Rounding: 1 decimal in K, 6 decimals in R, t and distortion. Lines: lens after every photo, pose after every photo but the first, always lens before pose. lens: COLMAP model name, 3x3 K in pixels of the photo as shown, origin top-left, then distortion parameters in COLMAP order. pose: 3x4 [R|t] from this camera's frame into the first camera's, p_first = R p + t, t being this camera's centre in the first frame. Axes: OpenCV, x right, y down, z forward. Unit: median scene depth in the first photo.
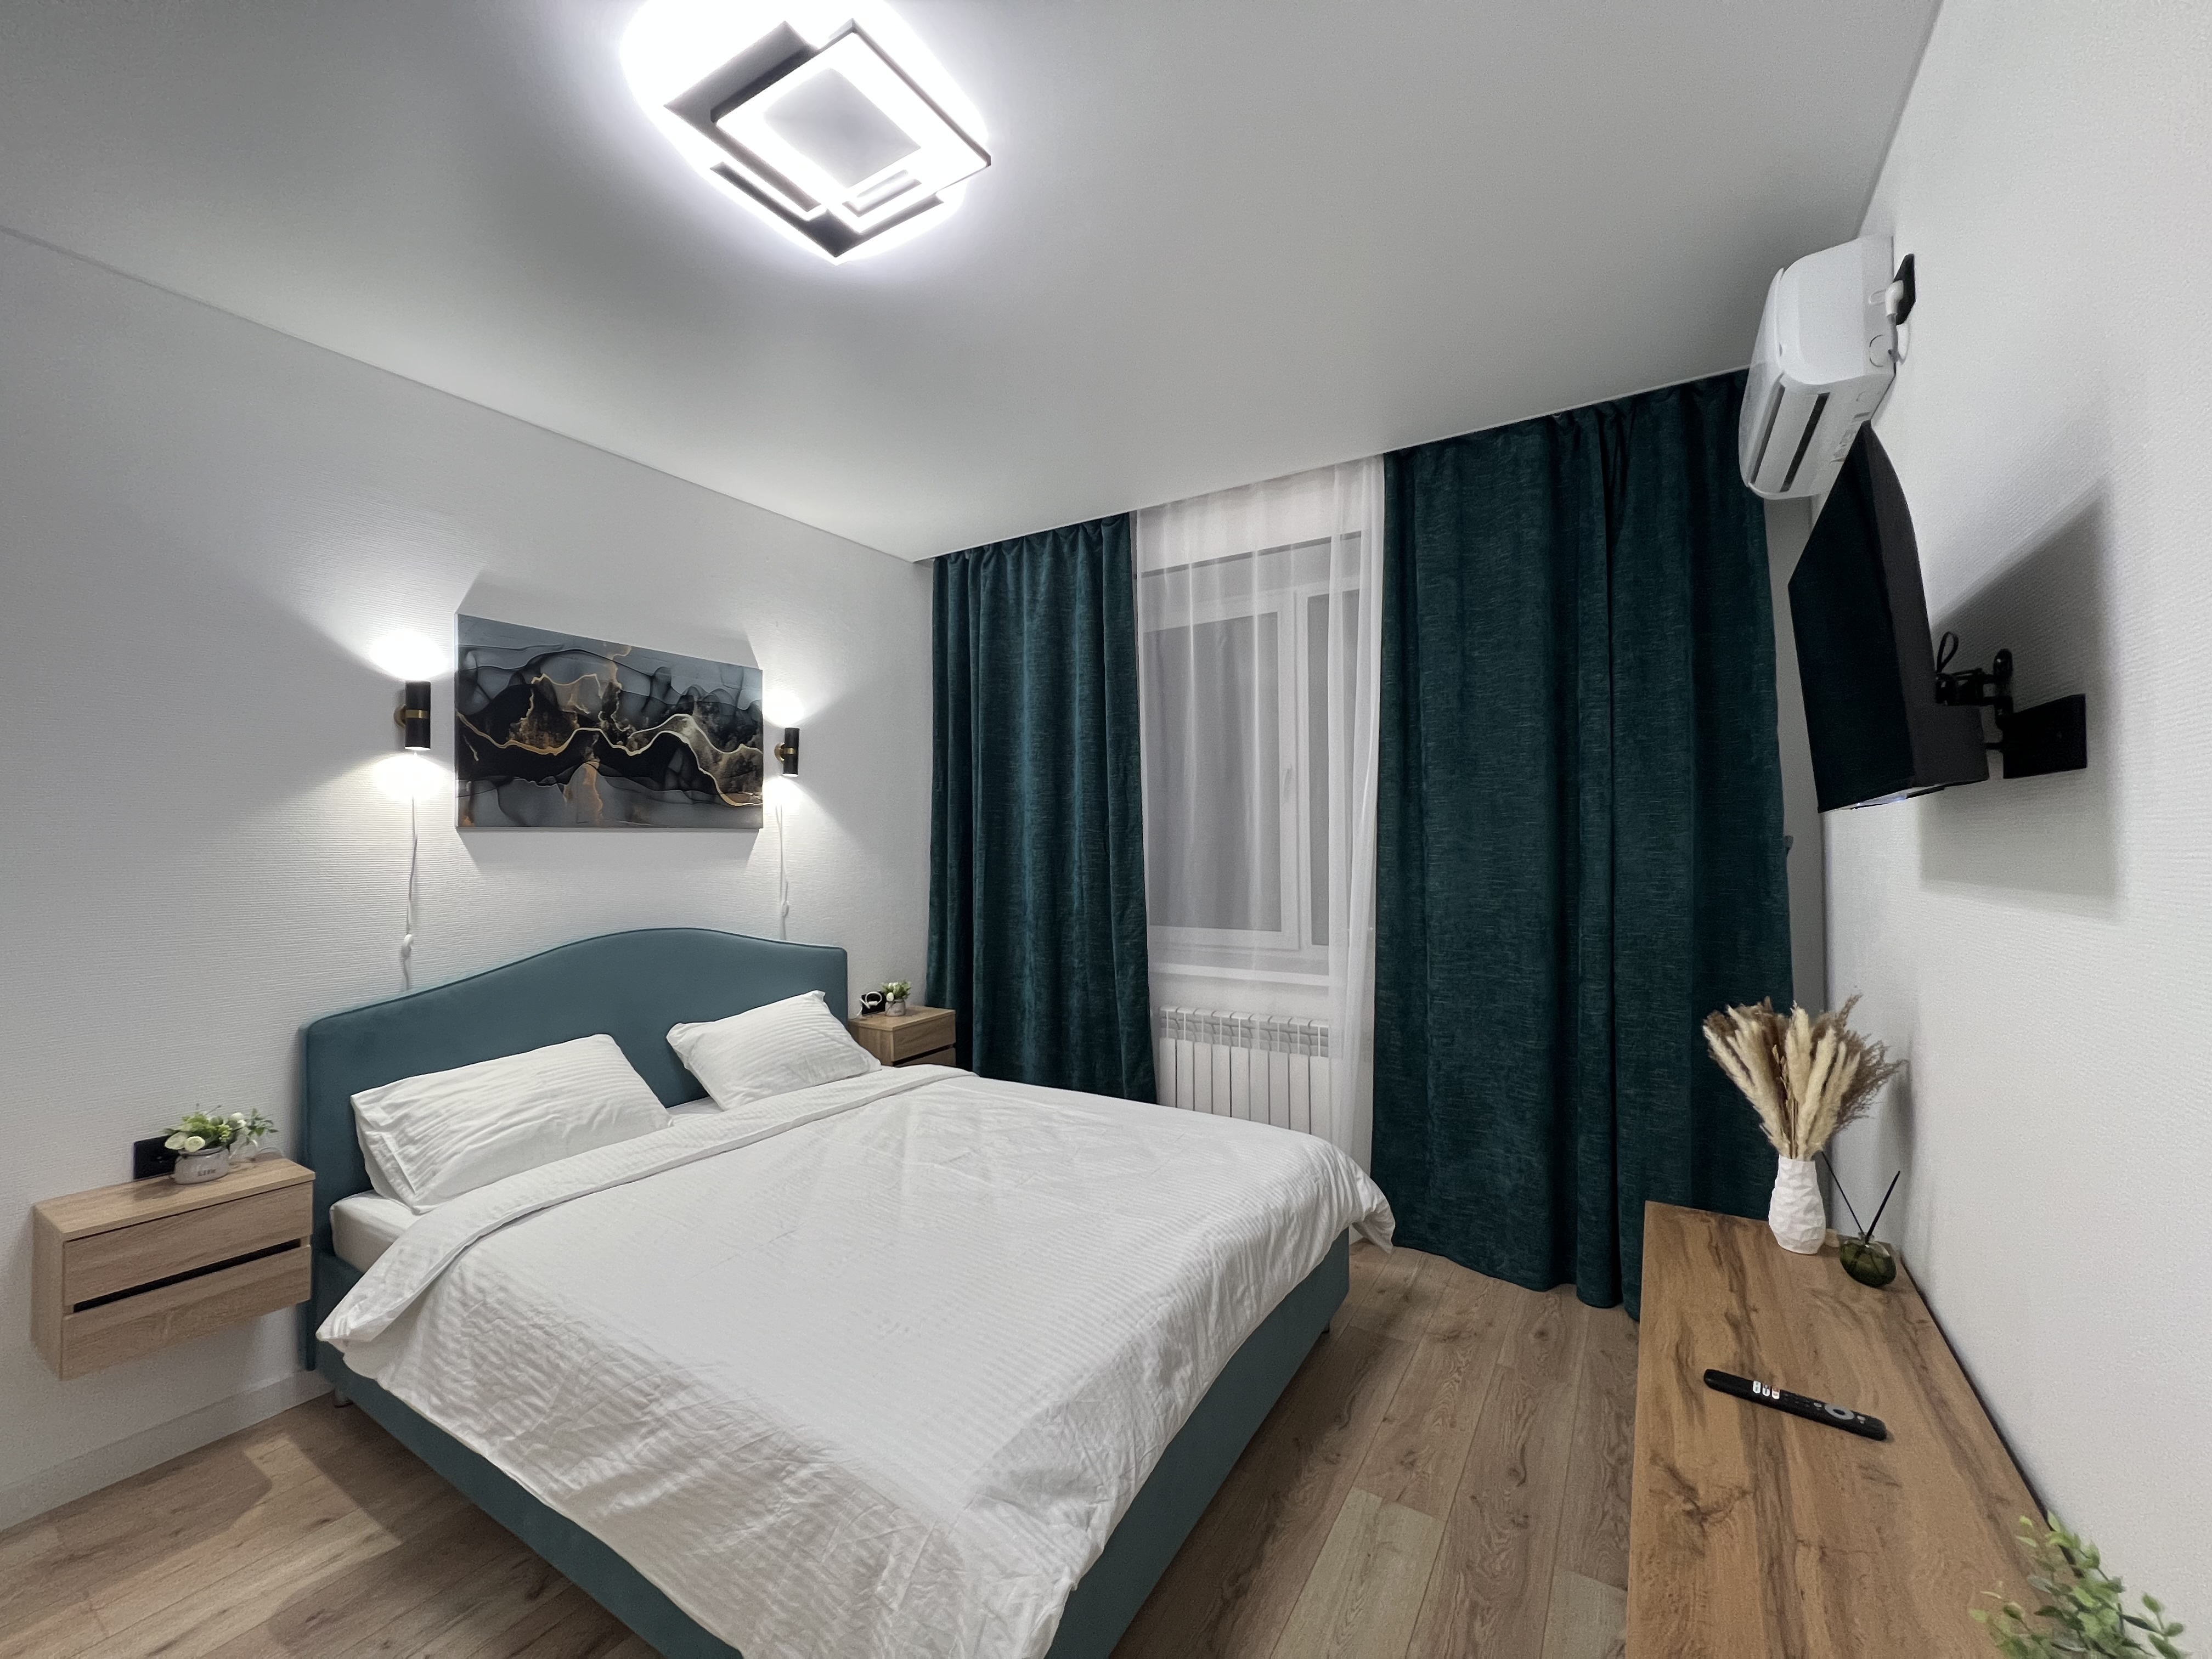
lens RADIAL K [[881.5, 0, 1108.9], [0, 881.5, 830.9], [0, 0, 1]] dist [-0.001216, 0.000139]
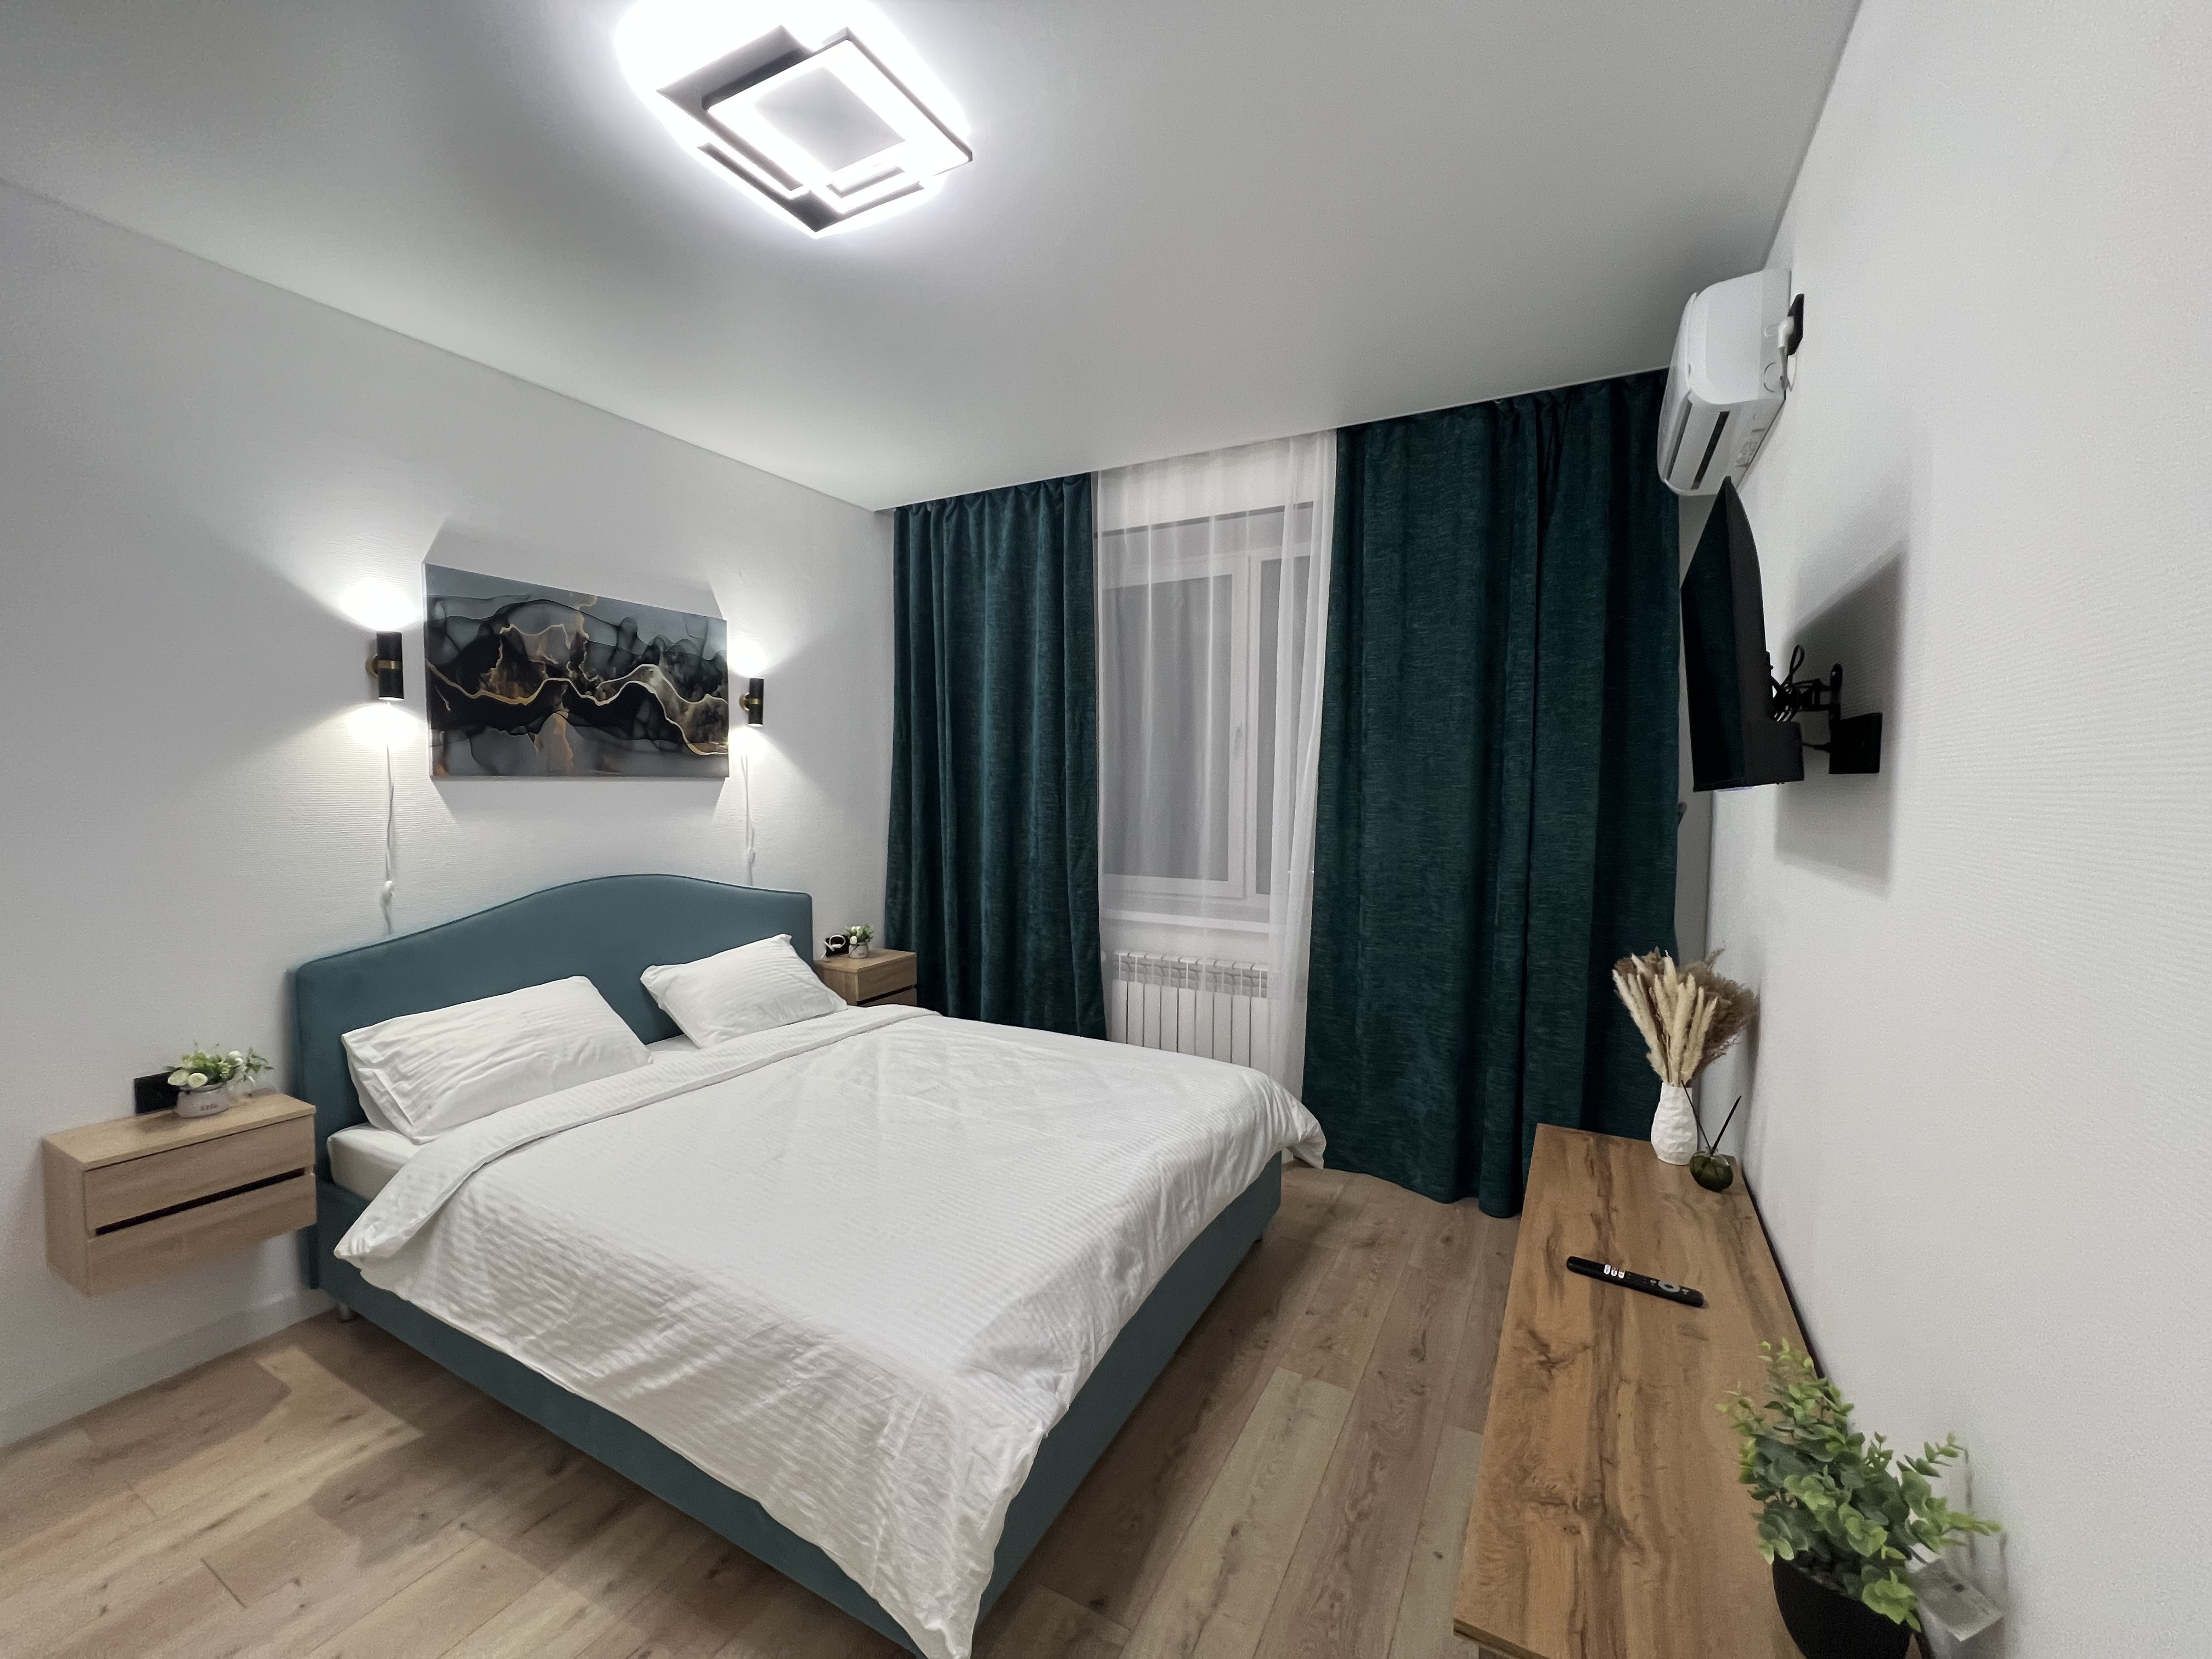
lens RADIAL K [[884.0, 0, 1109.2], [0, 884.0, 830.8], [0, 0, 1]] dist [-0.001098, 0.000206]
pose [[0.998184, 0.012047, 0.059024, -0.014519], [-0.016013, 0.997612, 0.067190, -0.020867], [-0.058074, -0.068013, 0.995993, -0.065048]]
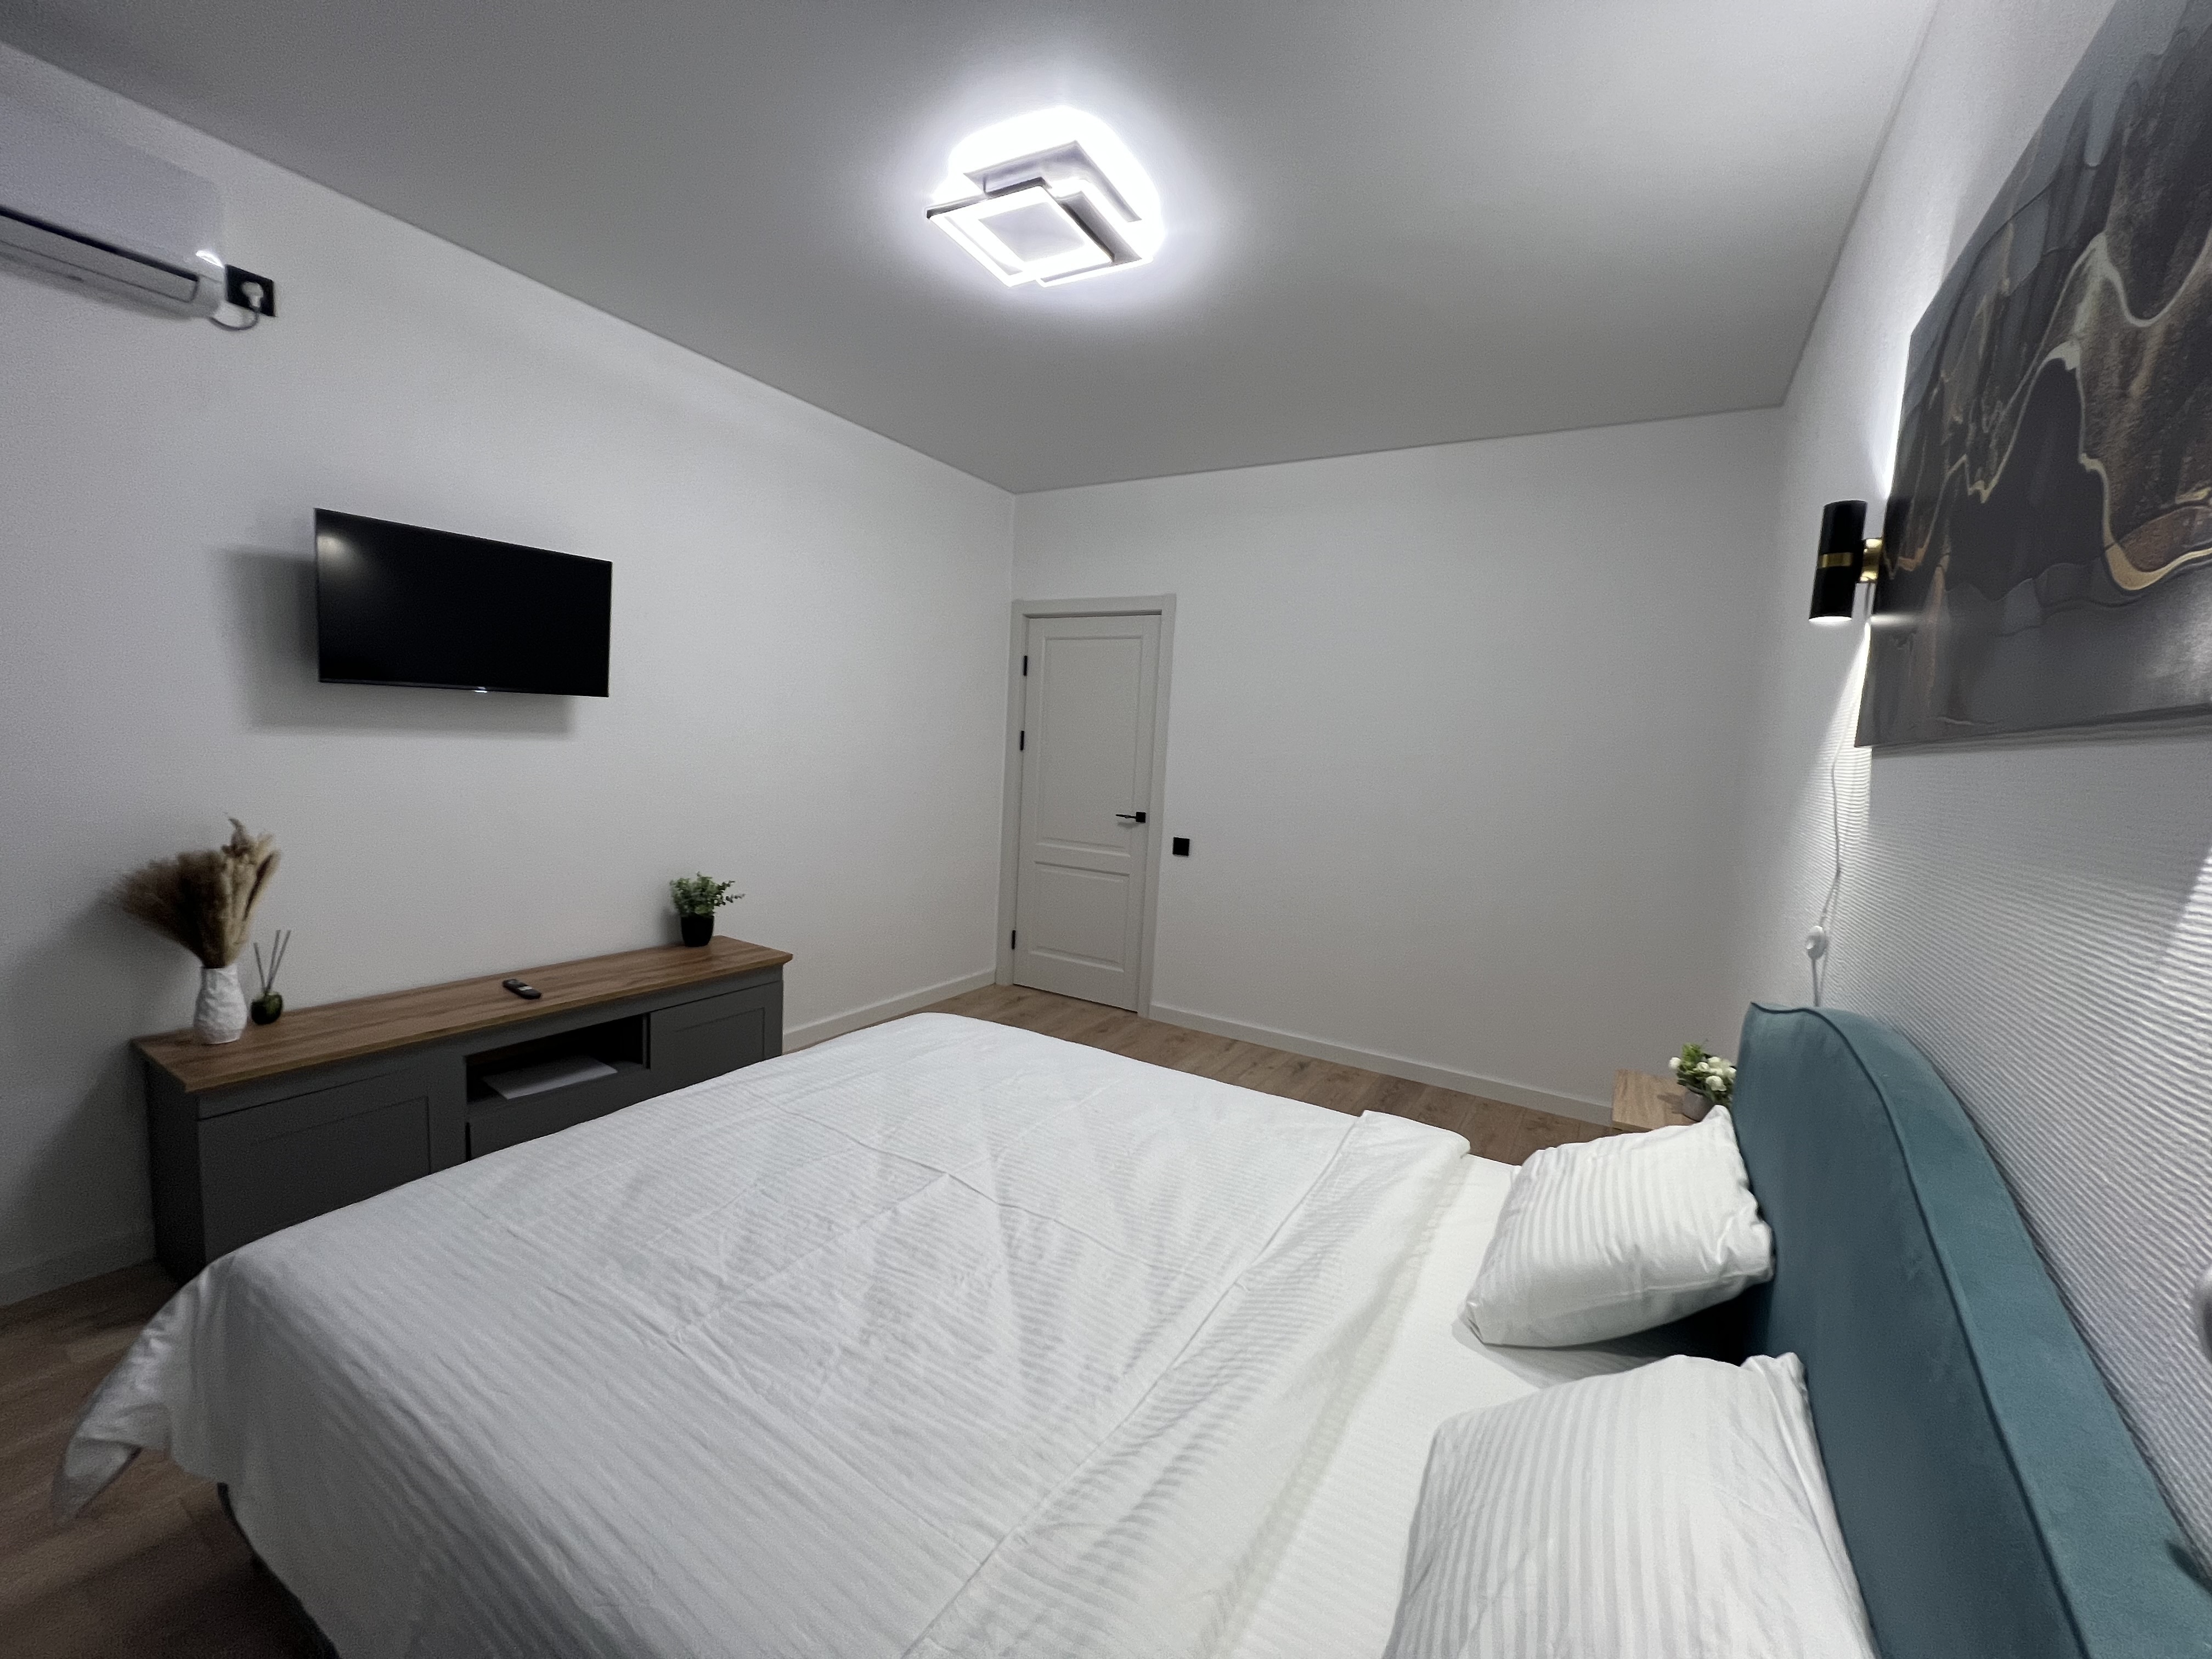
lens RADIAL K [[881.5, 0, 1108.9], [0, 881.5, 830.9], [0, 0, 1]] dist [-0.001216, 0.000139]
pose [[-0.998517, -0.050614, -0.020048, -0.271485], [-0.052508, 0.992631, 0.109209, -0.007702], [0.014373, 0.110100, -0.993817, 1.543312]]
